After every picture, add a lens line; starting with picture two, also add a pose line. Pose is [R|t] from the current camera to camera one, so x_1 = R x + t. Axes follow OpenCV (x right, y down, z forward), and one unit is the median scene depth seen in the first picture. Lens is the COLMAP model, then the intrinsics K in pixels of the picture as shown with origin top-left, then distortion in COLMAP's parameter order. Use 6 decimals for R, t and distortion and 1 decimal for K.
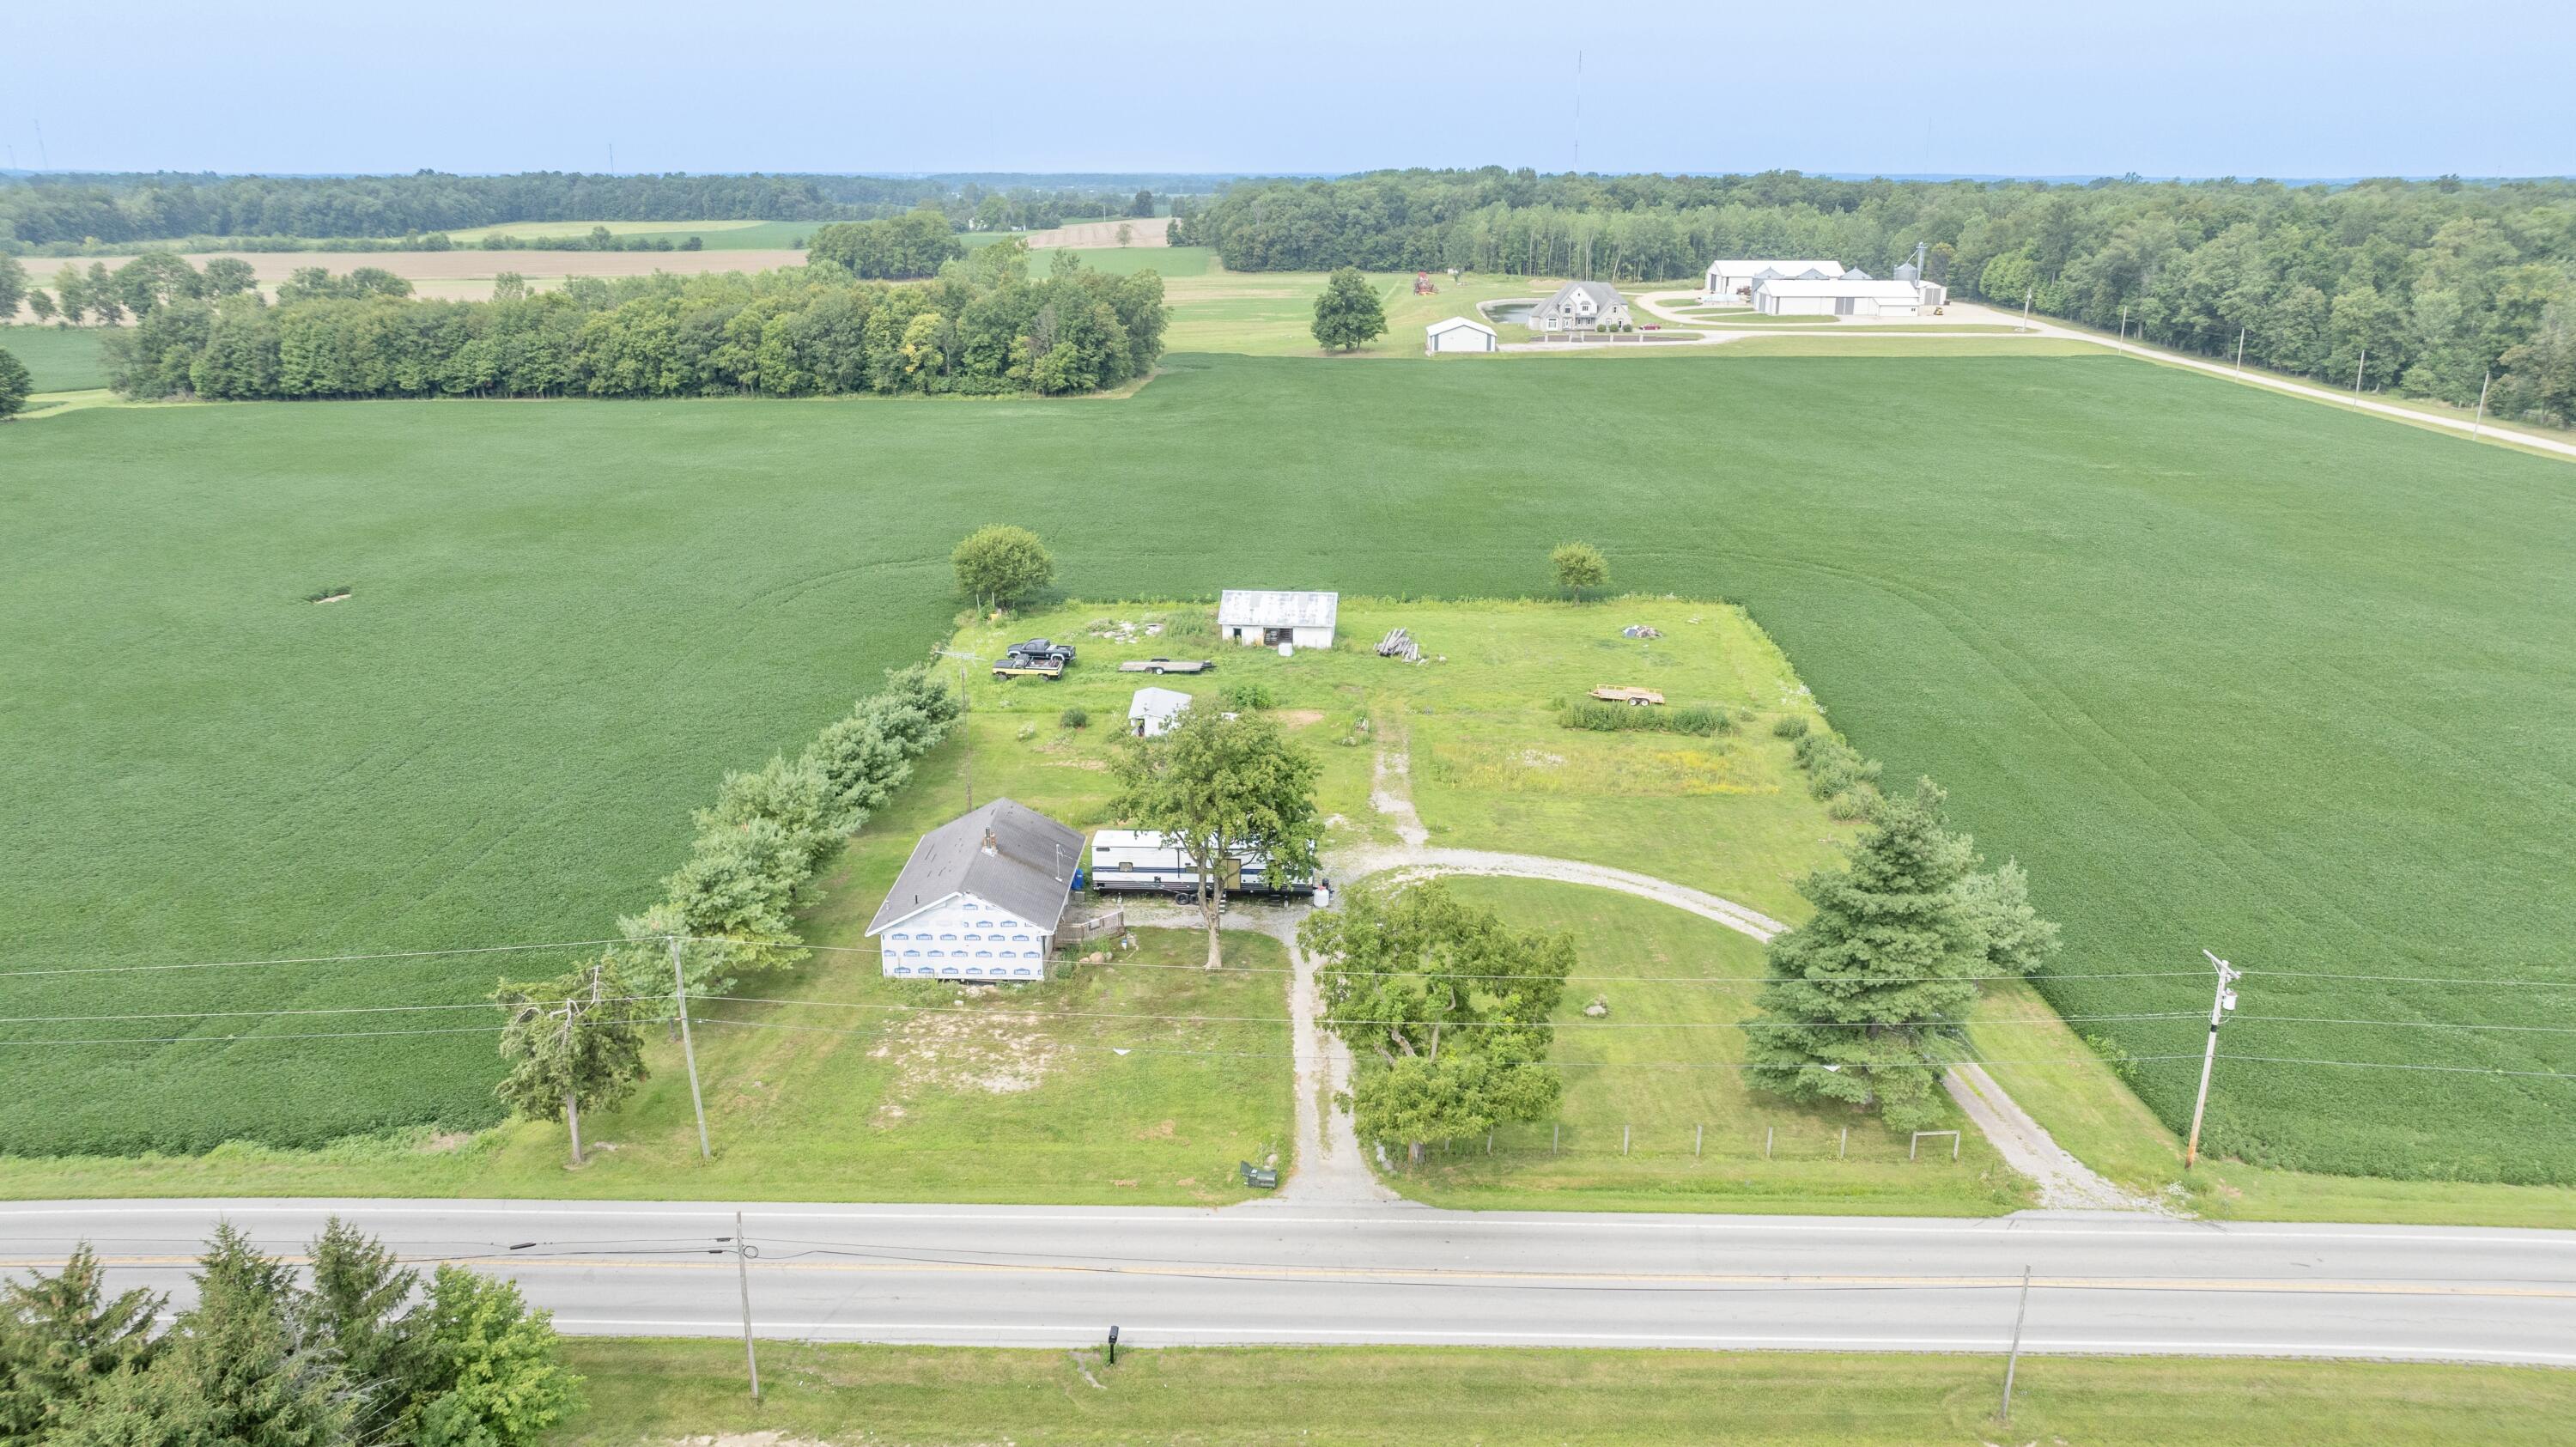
lens RADIAL K [[1815.5, 0, 1280.9], [0, 1815.5, 726.9], [0, 0, 1]] dist [-0.007406, 0.004496]
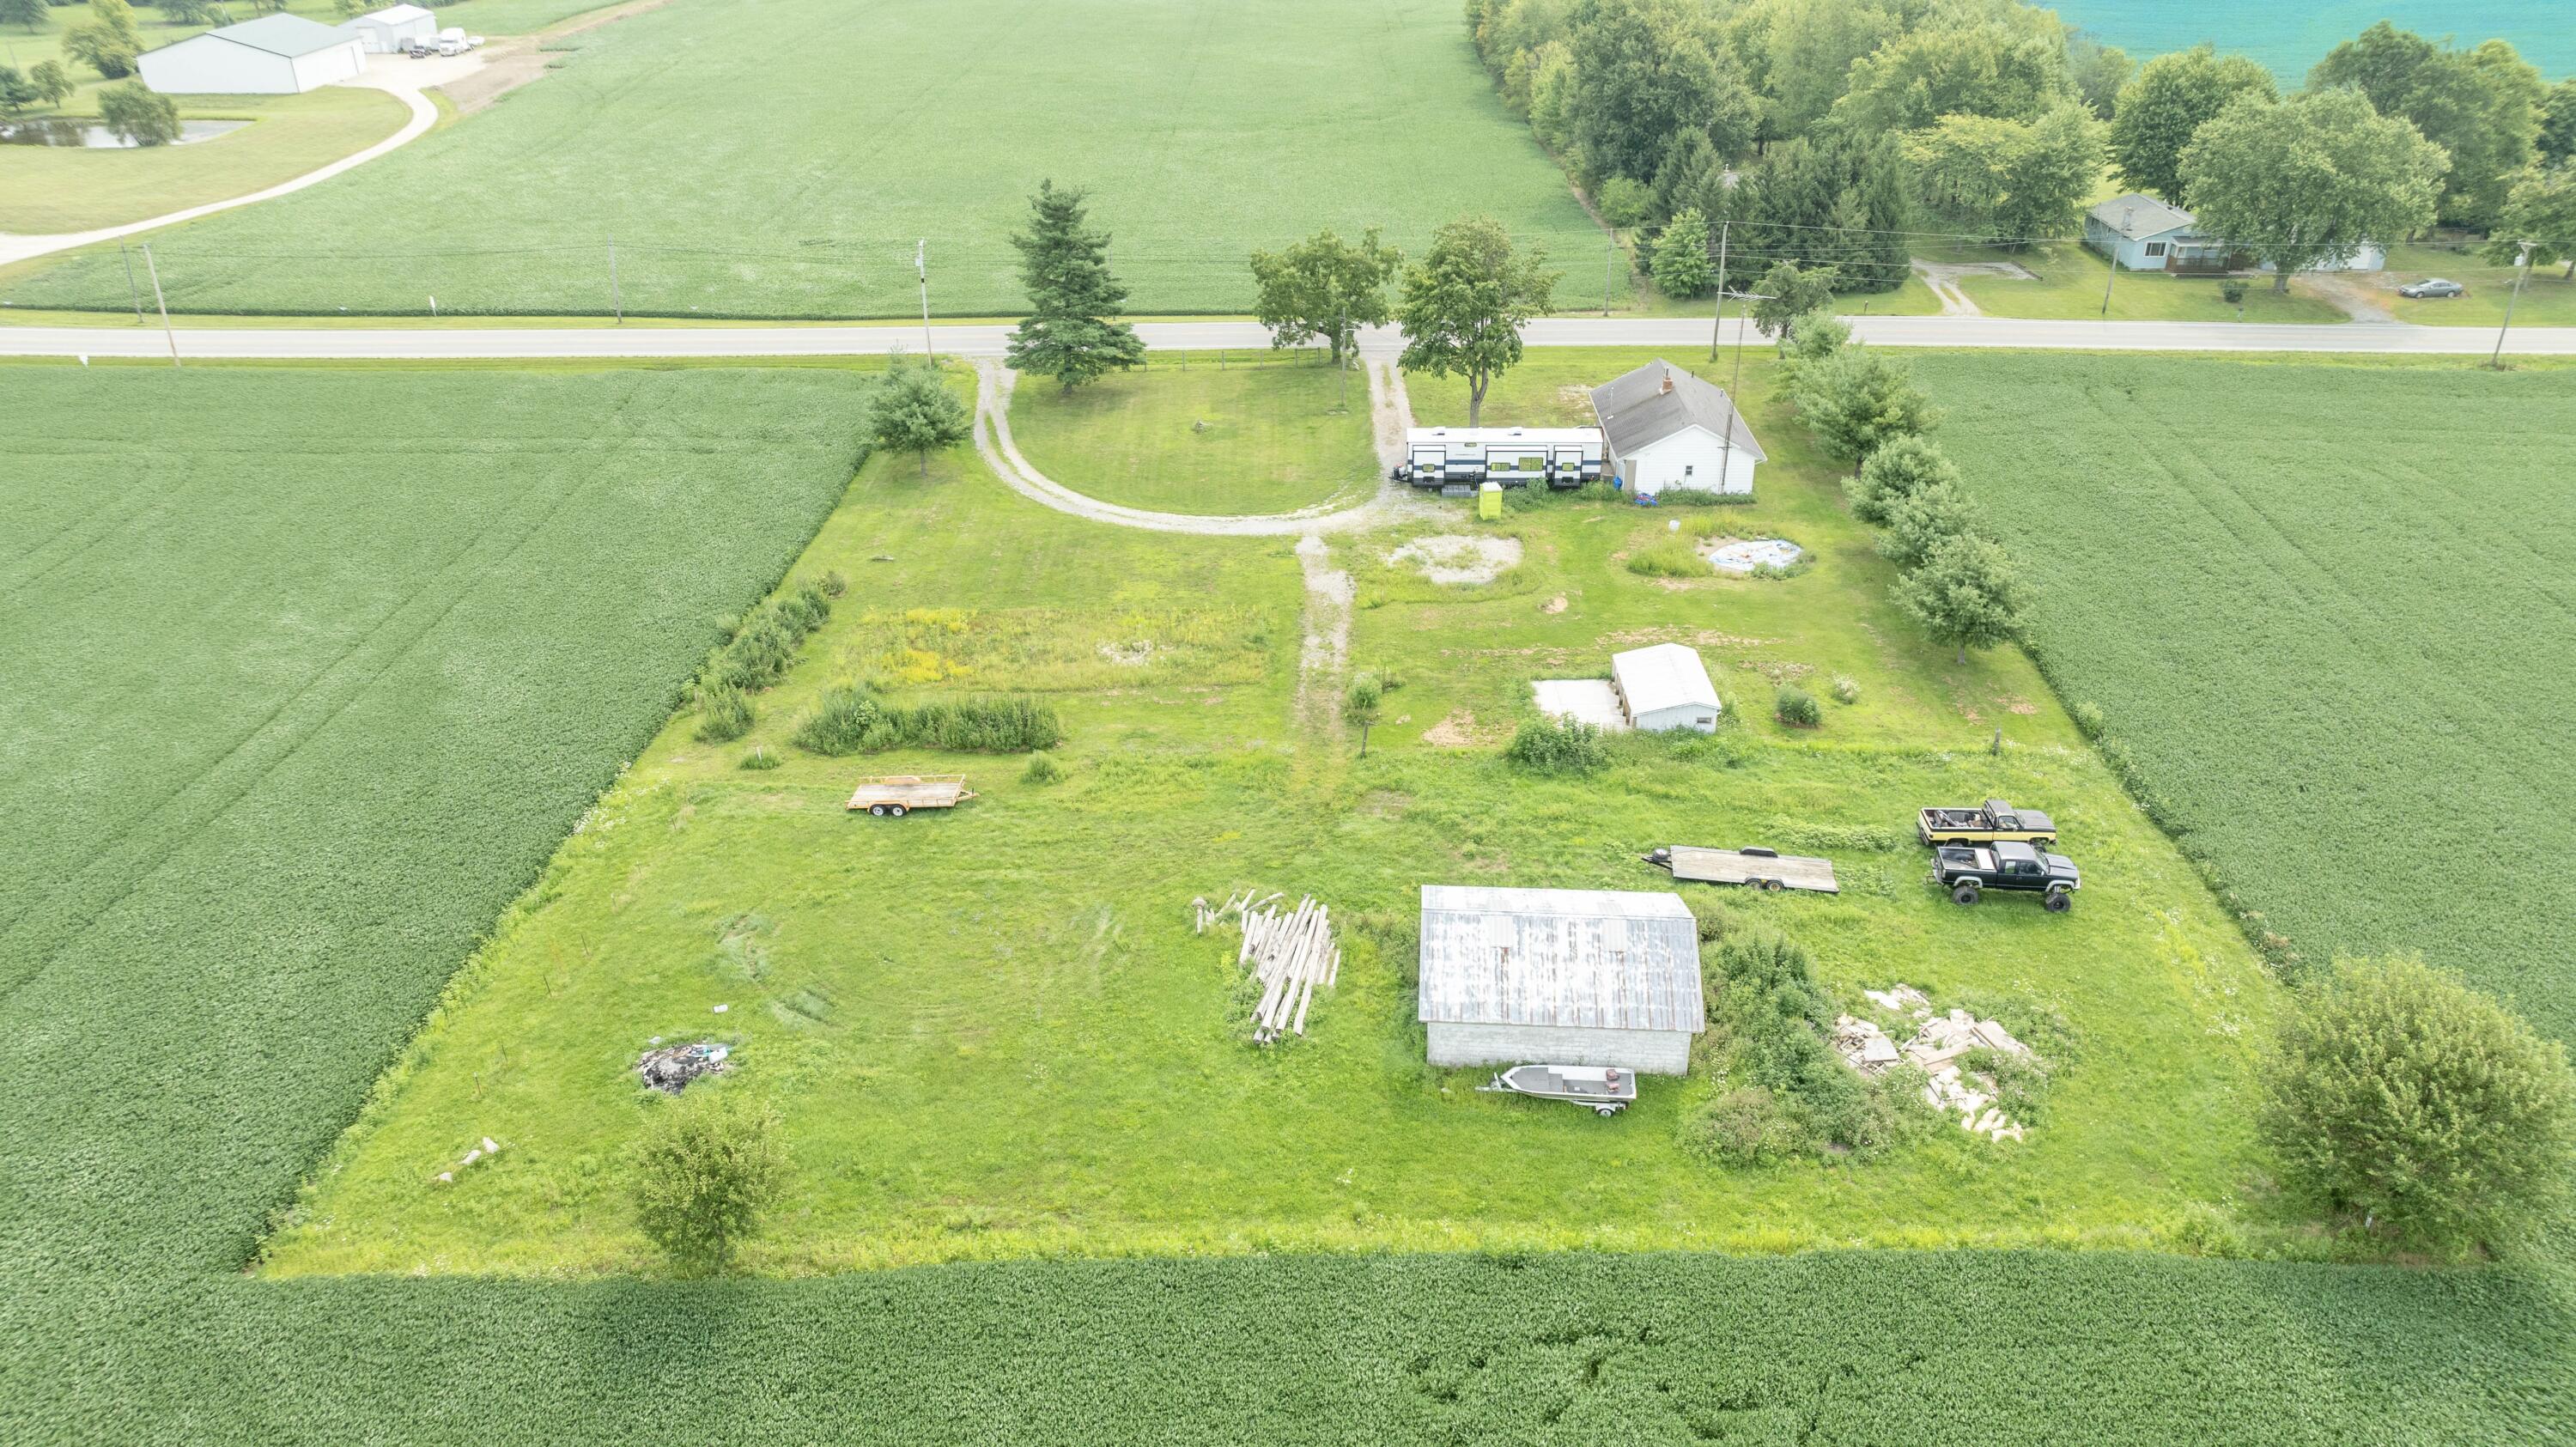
lens RADIAL K [[1815.5, 0, 1273.7], [0, 1815.5, 732.2], [0, 0, 1]] dist [-0.007406, 0.004496]
pose [[-0.999942, 0.006898, 0.008304, 0.067092], [0.010758, 0.700705, 0.713370, -0.442188], [-0.000898, 0.713417, -0.700739, 1.371831]]
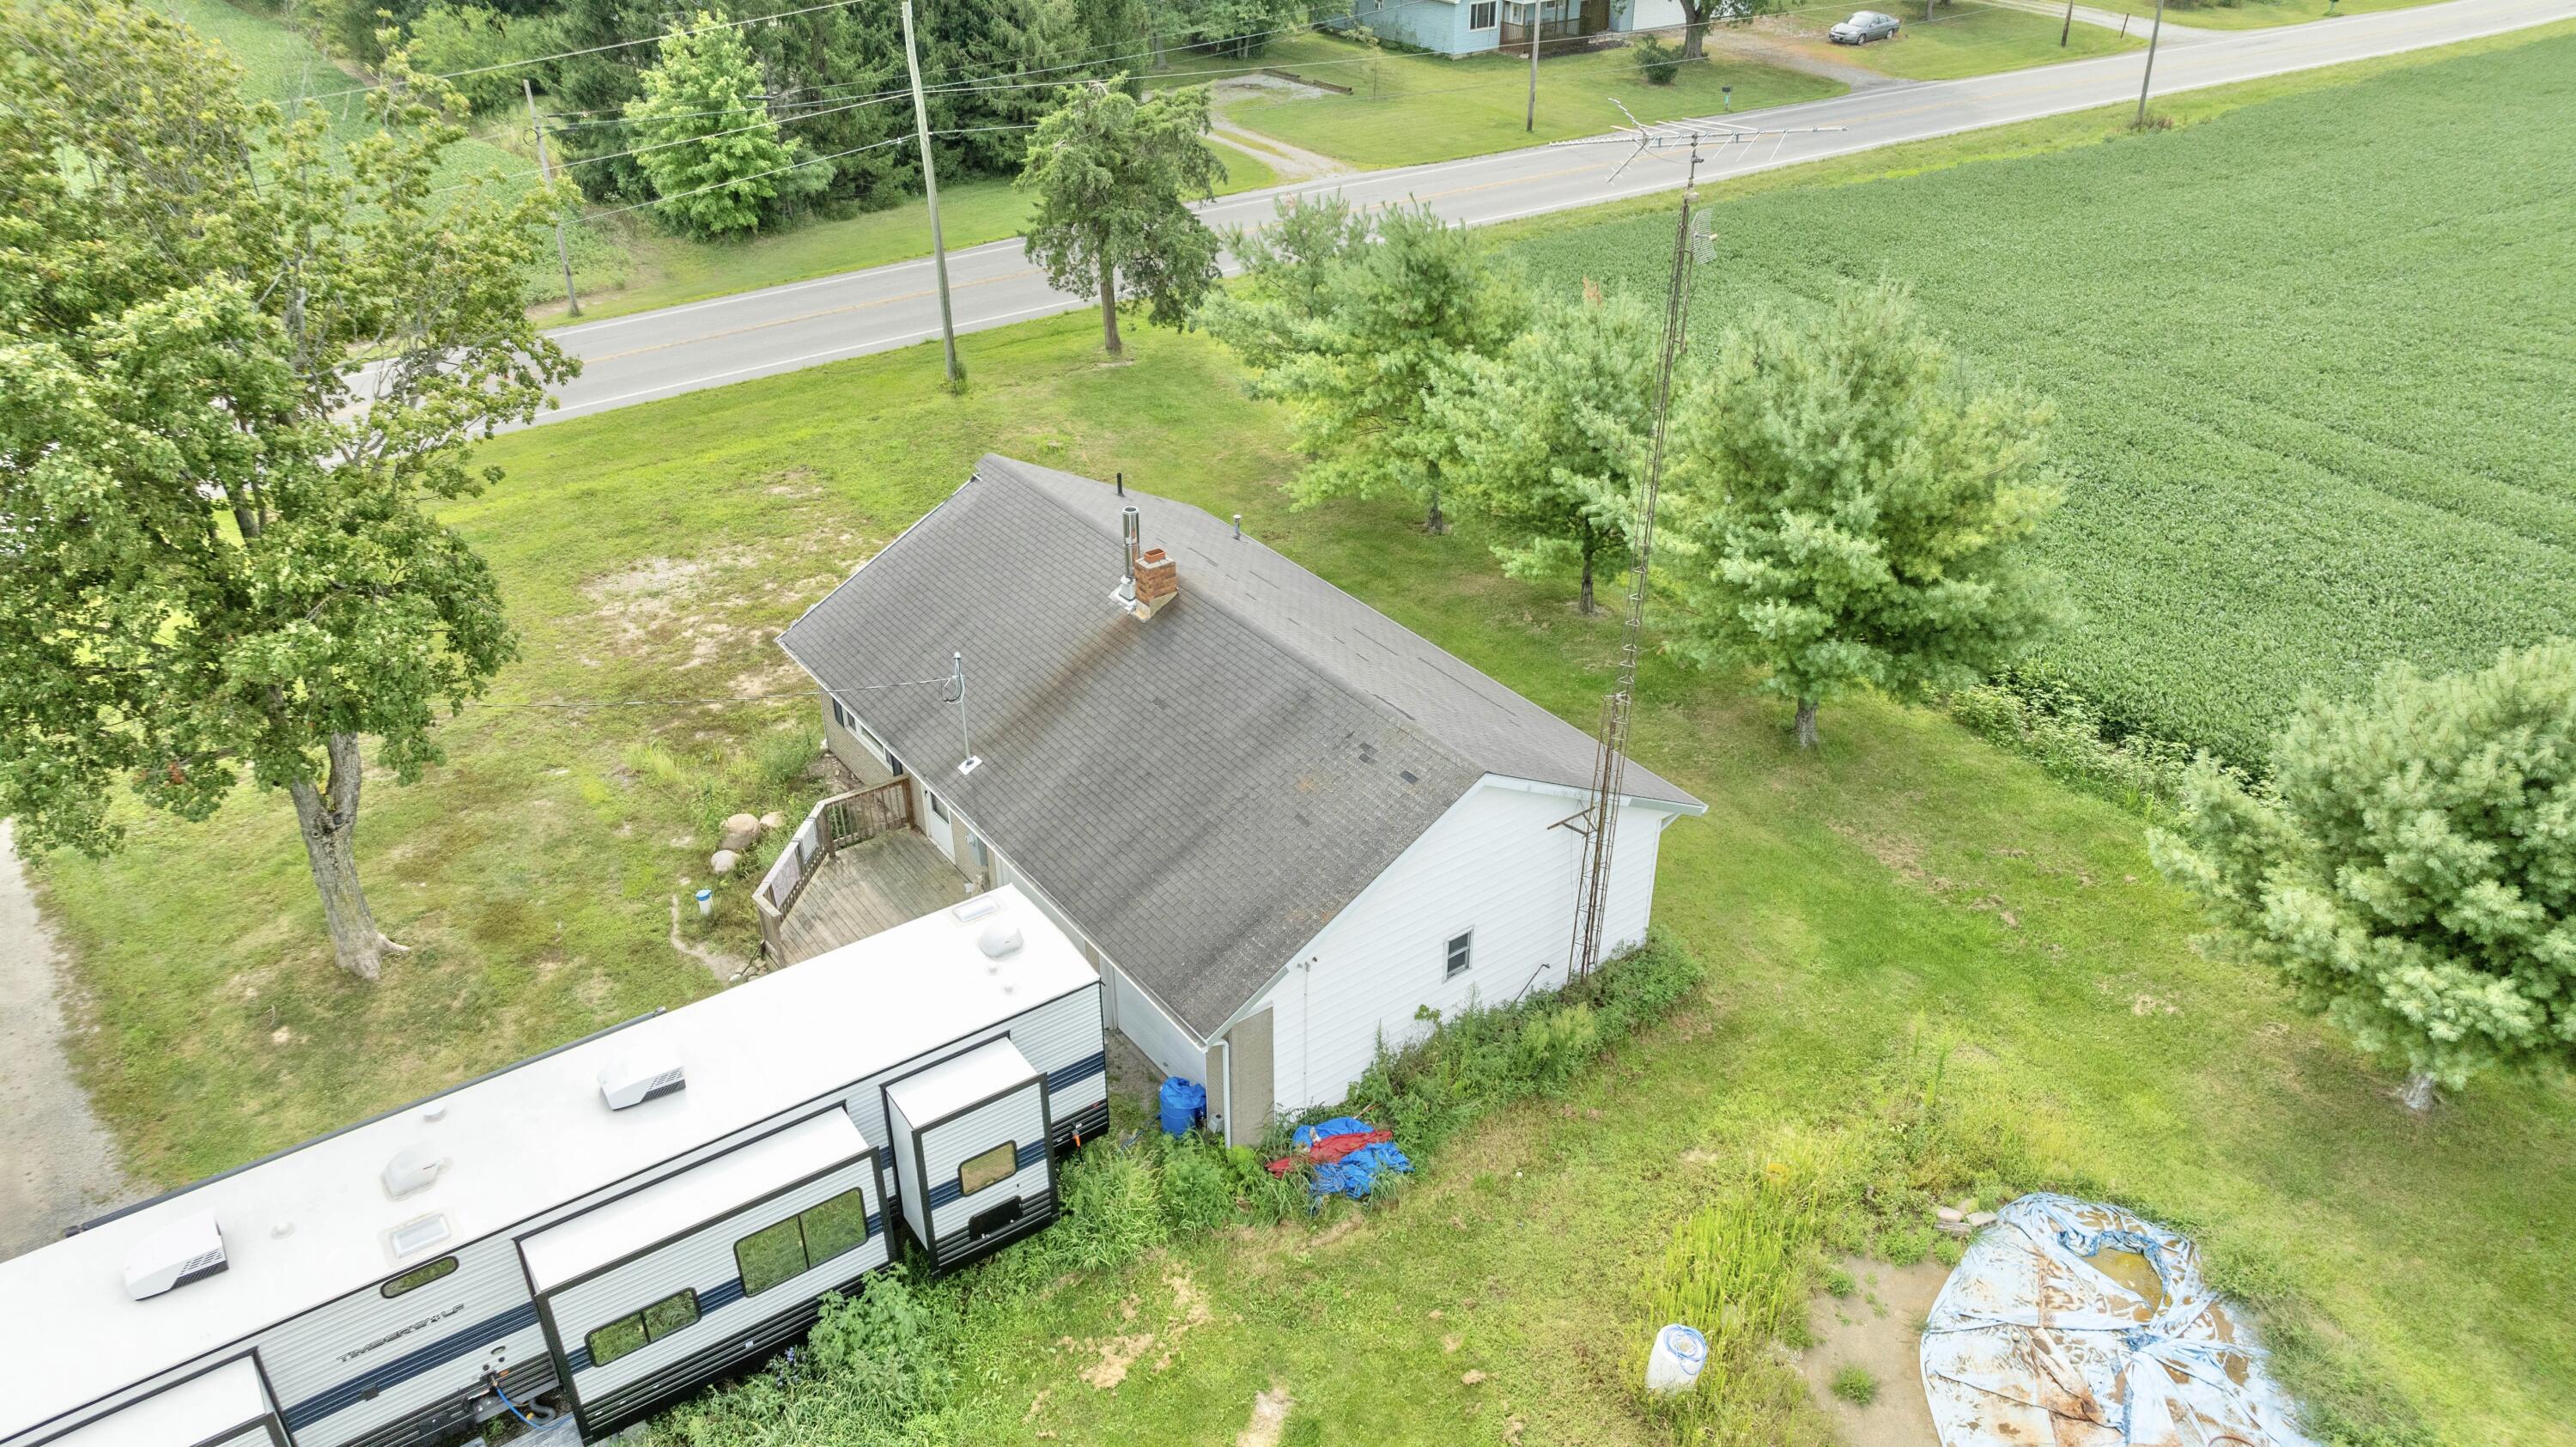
lens RADIAL K [[1815.5, 0, 1303.5], [0, 1815.5, 747.3], [0, 0, 1]] dist [-0.007406, 0.004496]
pose [[-0.795391, 0.317943, -0.516010, -0.010151], [-0.176820, 0.692605, 0.699308, -0.089637], [0.579731, 0.647464, -0.494673, 0.796556]]
